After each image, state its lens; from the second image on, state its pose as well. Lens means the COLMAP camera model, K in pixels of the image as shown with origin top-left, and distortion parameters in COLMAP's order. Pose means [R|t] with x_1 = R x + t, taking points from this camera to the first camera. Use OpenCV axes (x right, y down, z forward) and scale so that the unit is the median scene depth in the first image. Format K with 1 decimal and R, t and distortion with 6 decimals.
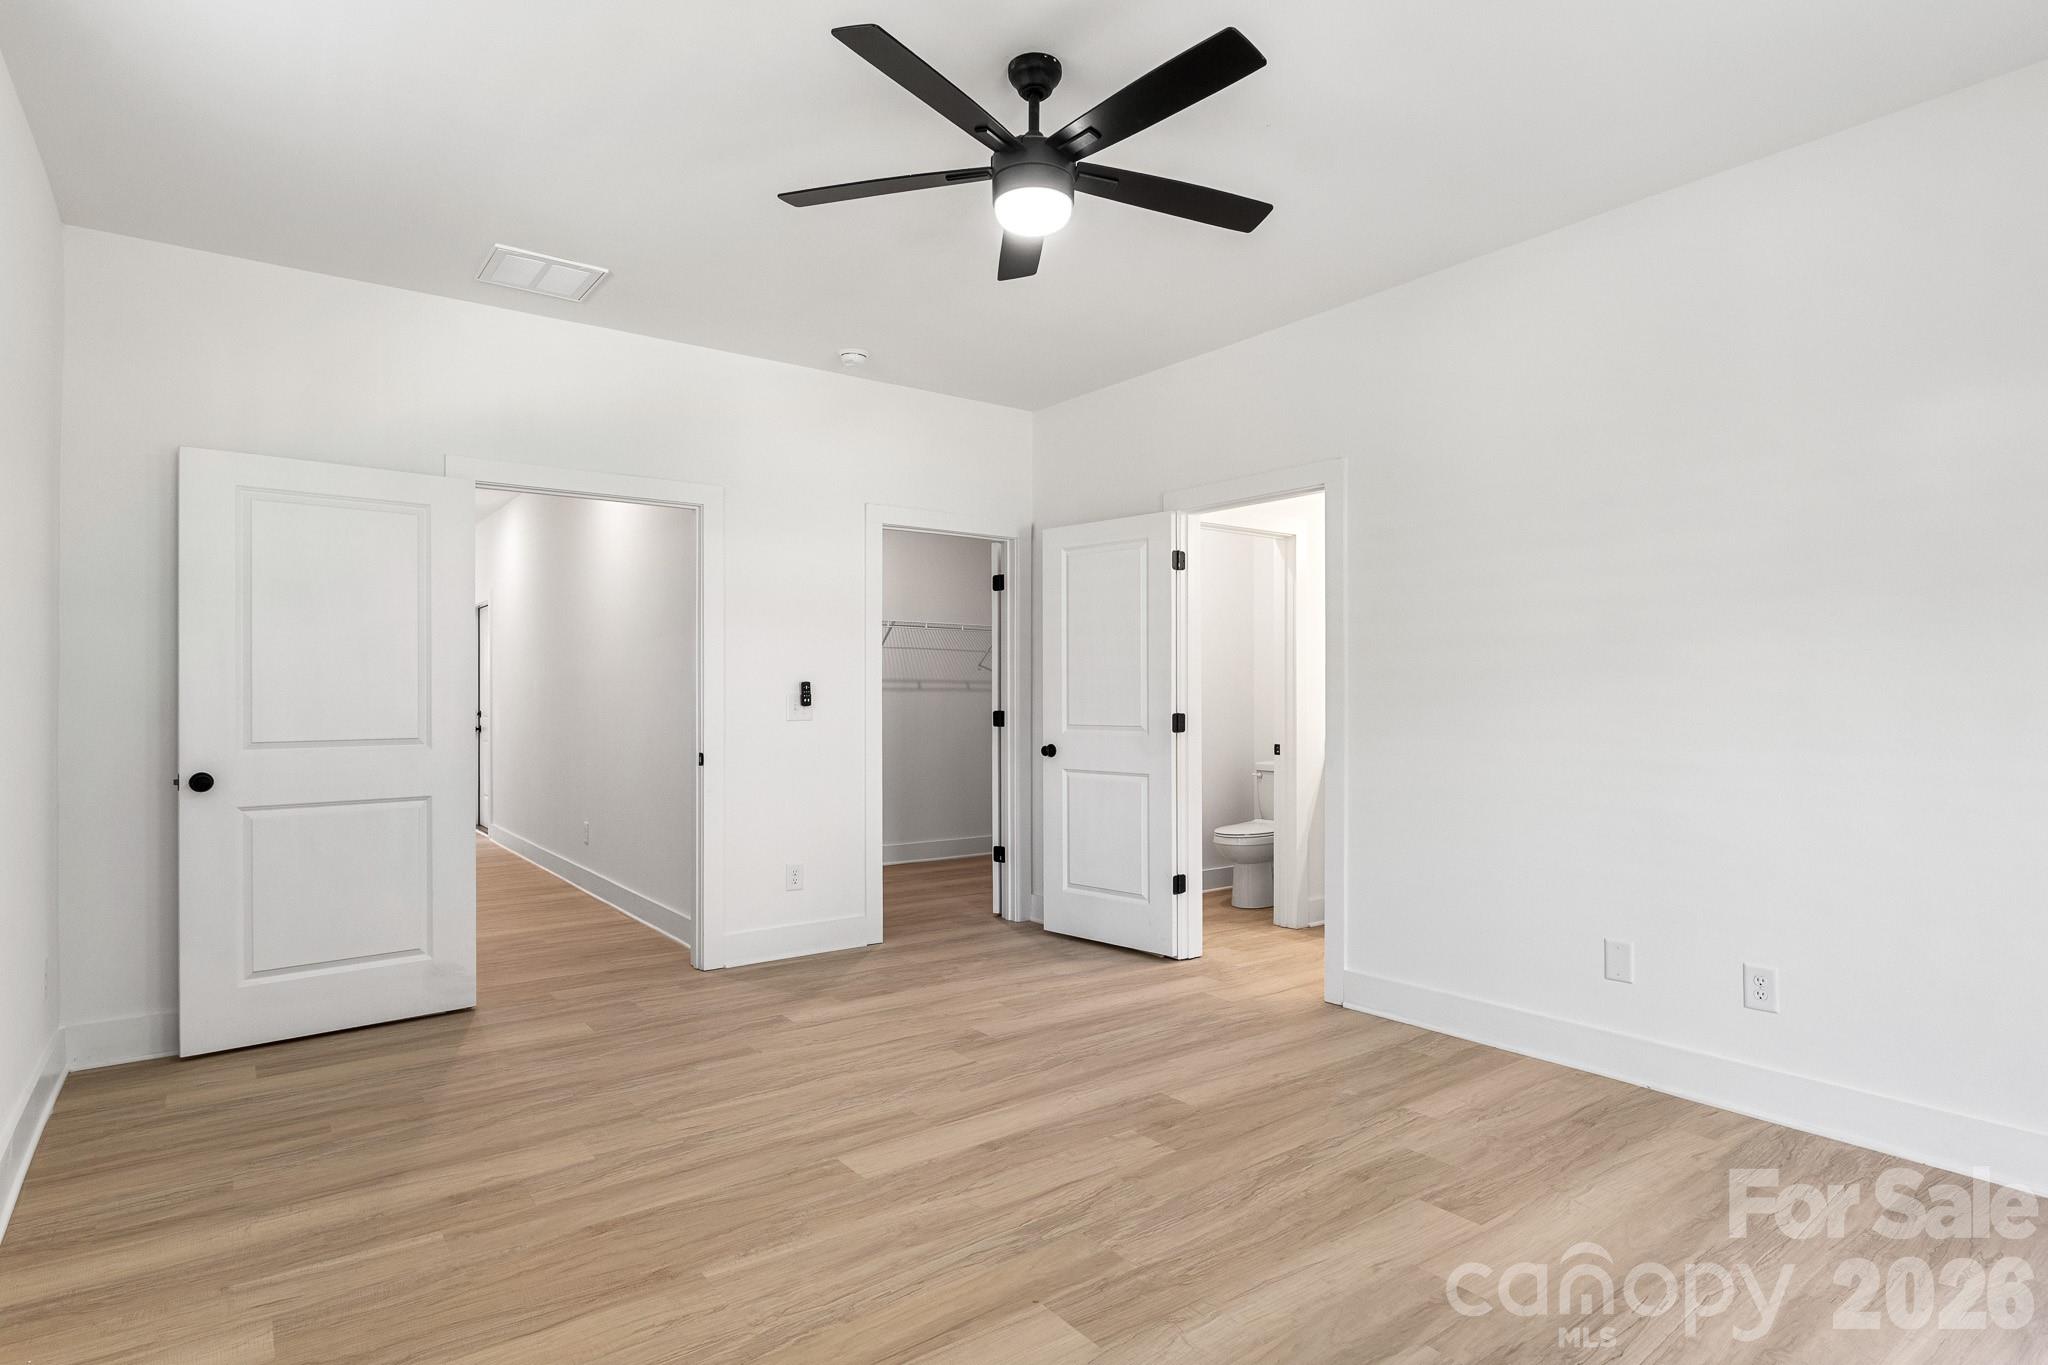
lens RADIAL K [[1078.4, 0, 1029.8], [0, 1078.4, 681.2], [0, 0, 1]] dist [-0.002277, -0.000020]
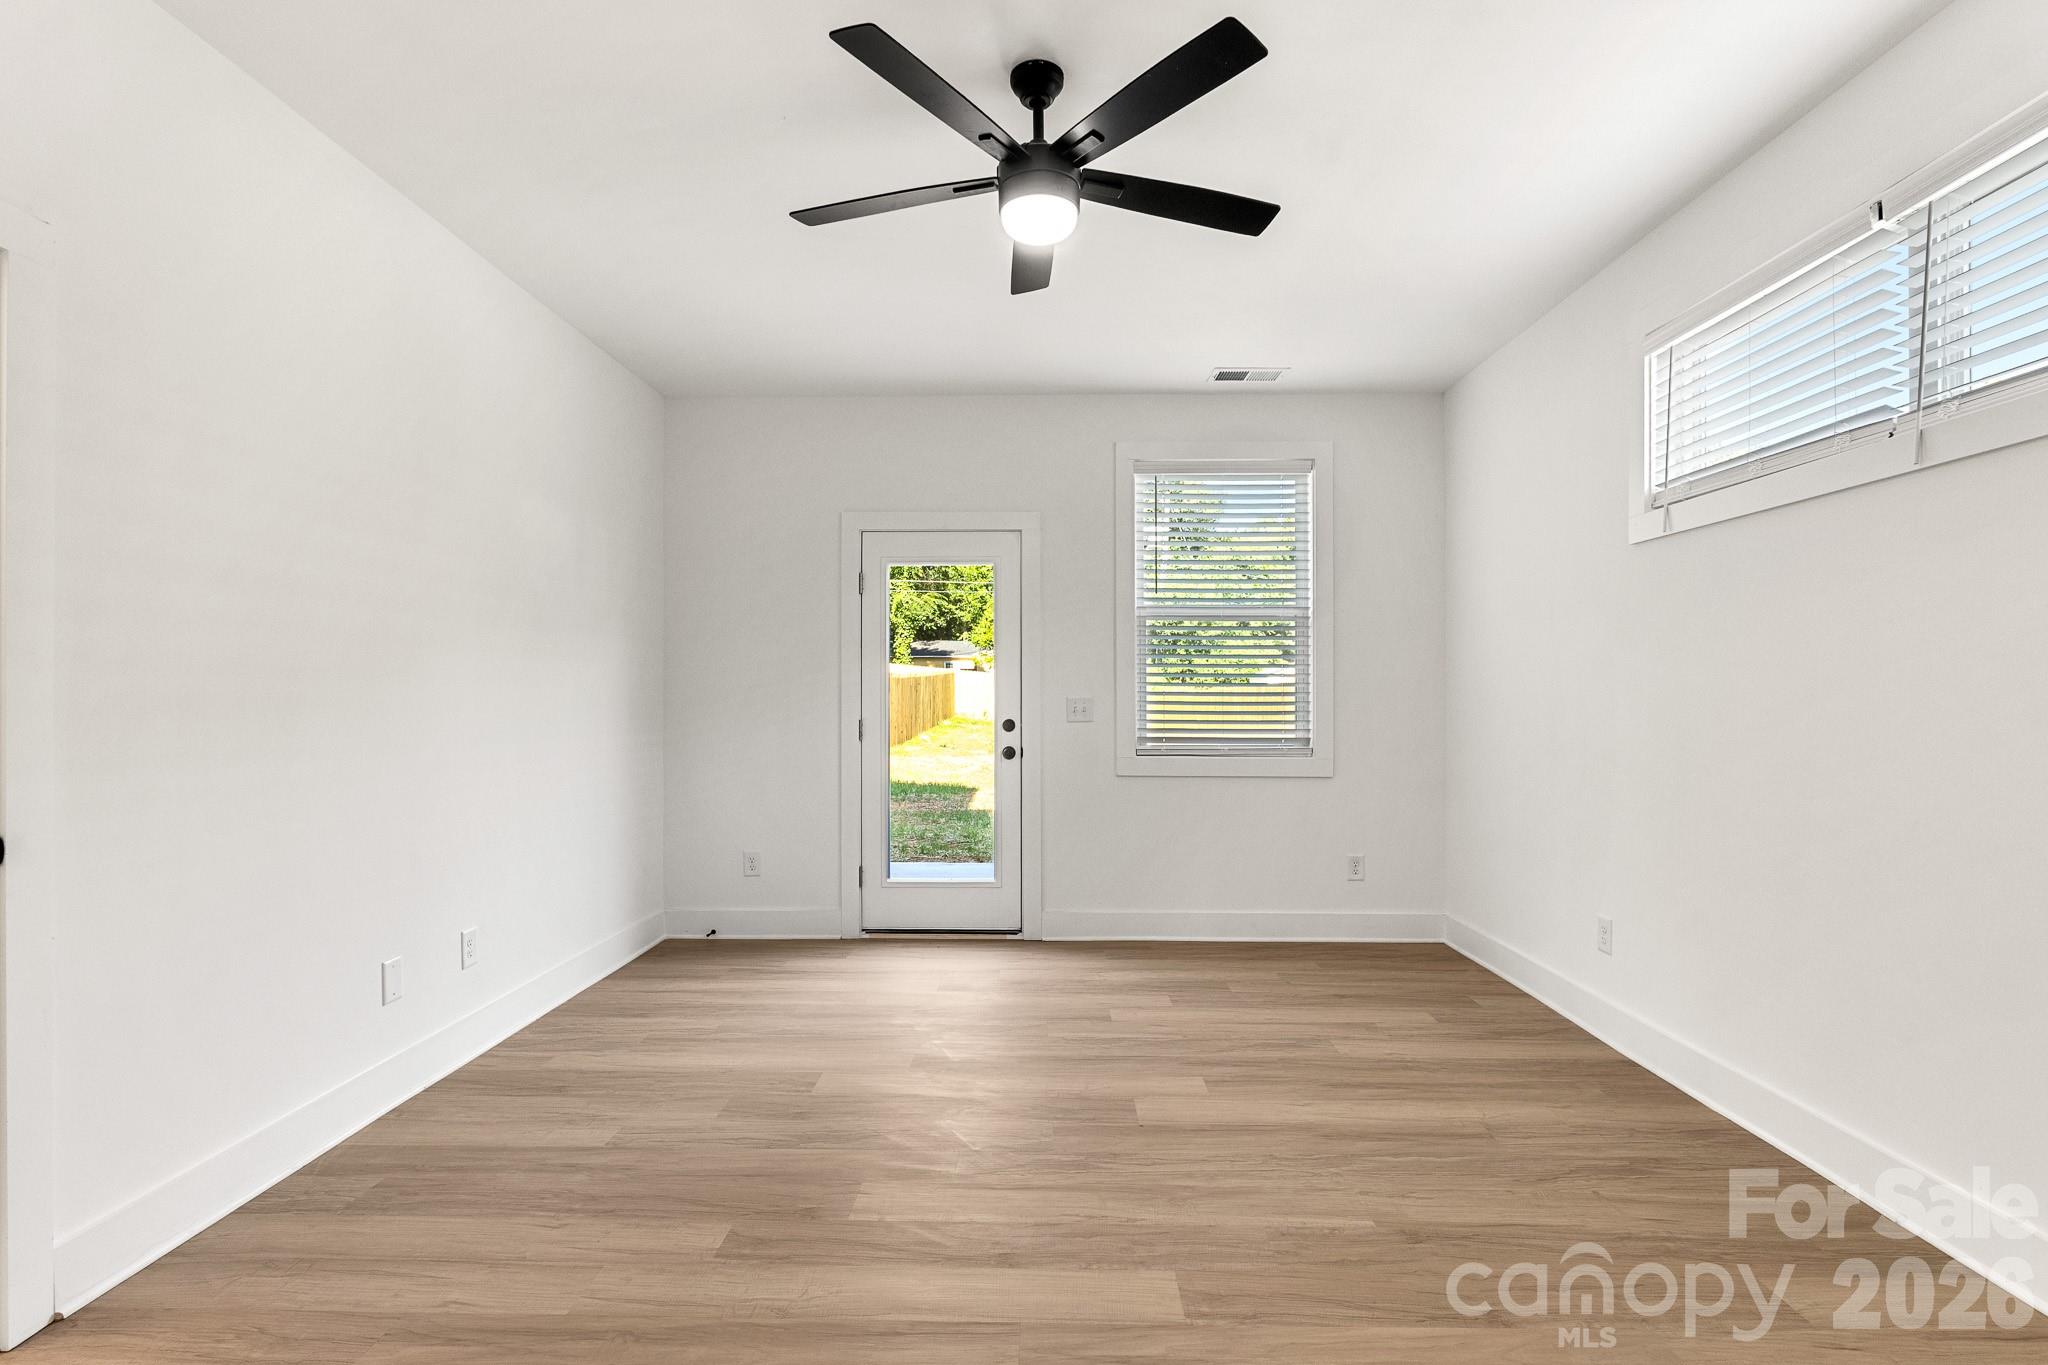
lens RADIAL K [[987.5, 0, 1027.4], [0, 987.5, 697.7], [0, 0, 1]] dist [-0.005534, 0.000025]
pose [[-0.787976, 0.004068, 0.615692, -0.406174], [-0.005227, 0.999898, -0.013296, 0.017997], [-0.615684, -0.013695, -0.787874, 1.270755]]
